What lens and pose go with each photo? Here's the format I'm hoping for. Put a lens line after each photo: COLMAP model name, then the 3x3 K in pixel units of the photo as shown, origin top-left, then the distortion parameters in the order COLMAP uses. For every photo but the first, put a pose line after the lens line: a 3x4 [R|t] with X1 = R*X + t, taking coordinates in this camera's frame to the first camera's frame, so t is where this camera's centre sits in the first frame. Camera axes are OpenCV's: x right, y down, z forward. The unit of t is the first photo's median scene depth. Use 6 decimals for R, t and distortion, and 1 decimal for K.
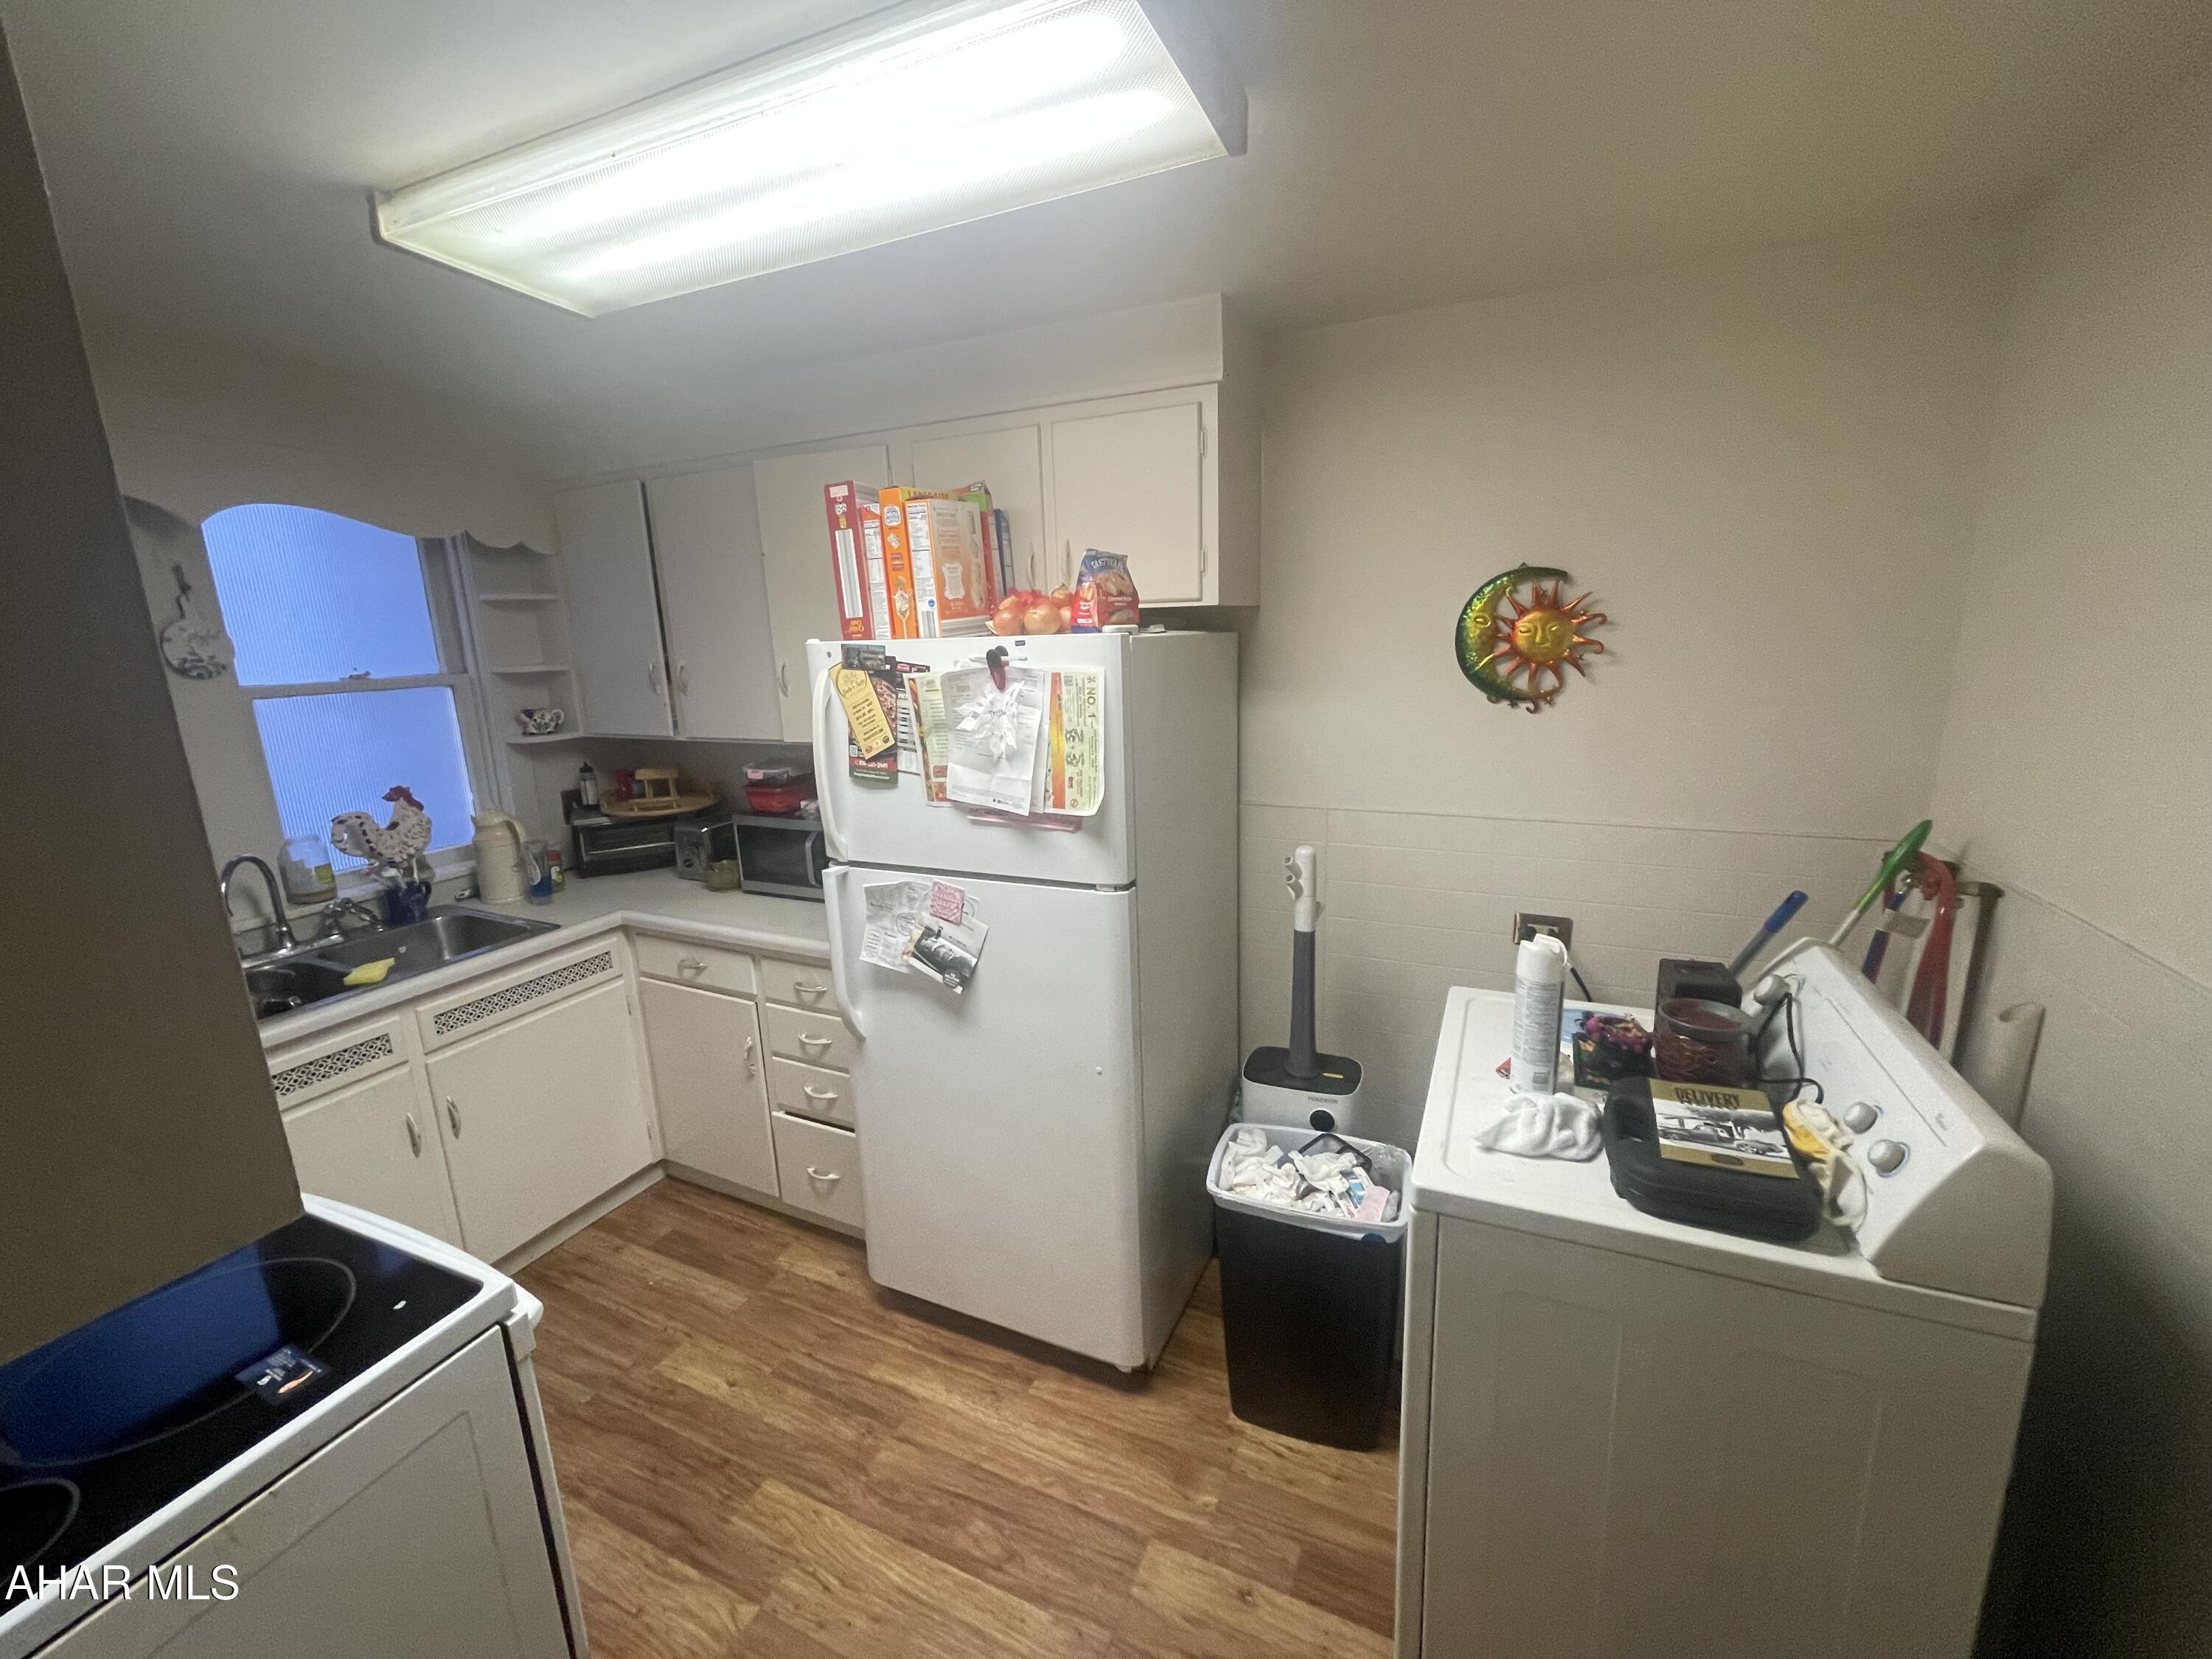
lens RADIAL K [[892.8, 0, 1116.3], [0, 892.8, 824.7], [0, 0, 1]] dist [-0.010369, 0.000368]
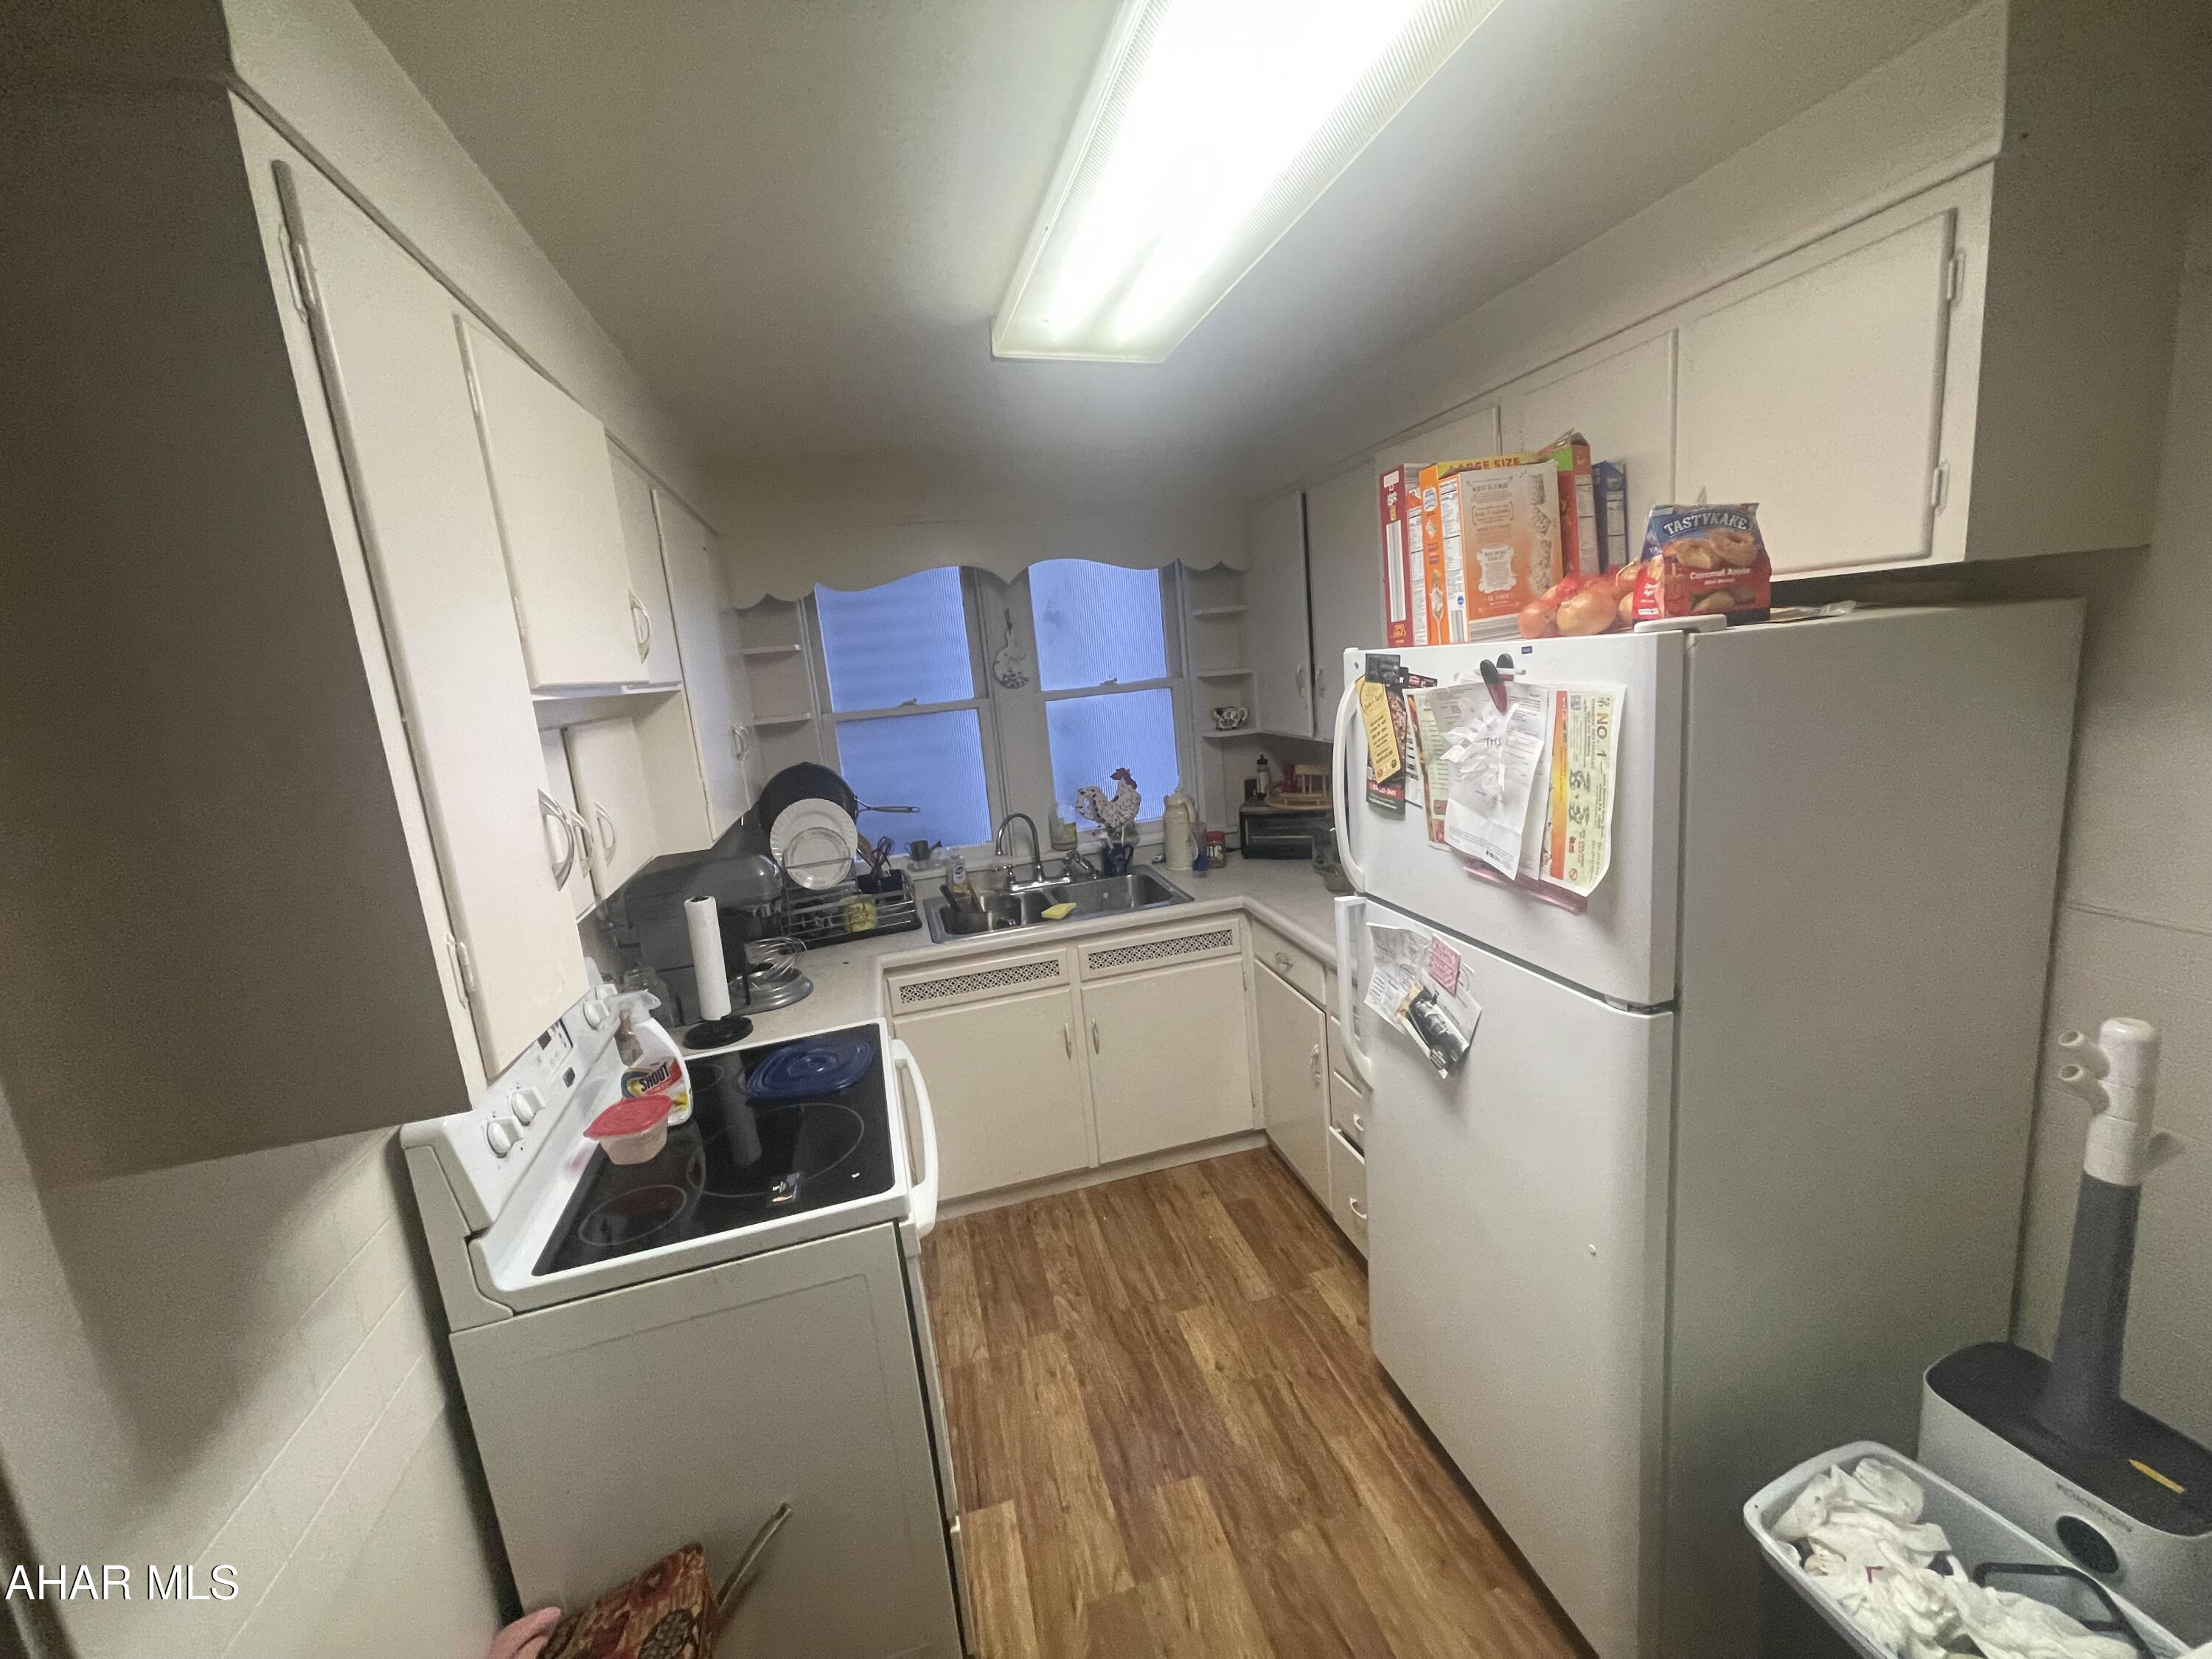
lens RADIAL K [[892.8, 0, 1104.5], [0, 892.8, 821.0], [0, 0, 1]] dist [-0.010369, 0.000368]
pose [[0.621350, 0.113770, -0.775229, 0.230669], [-0.097078, 0.992957, 0.067914, -0.067948], [0.777496, 0.033059, 0.628018, 0.228106]]
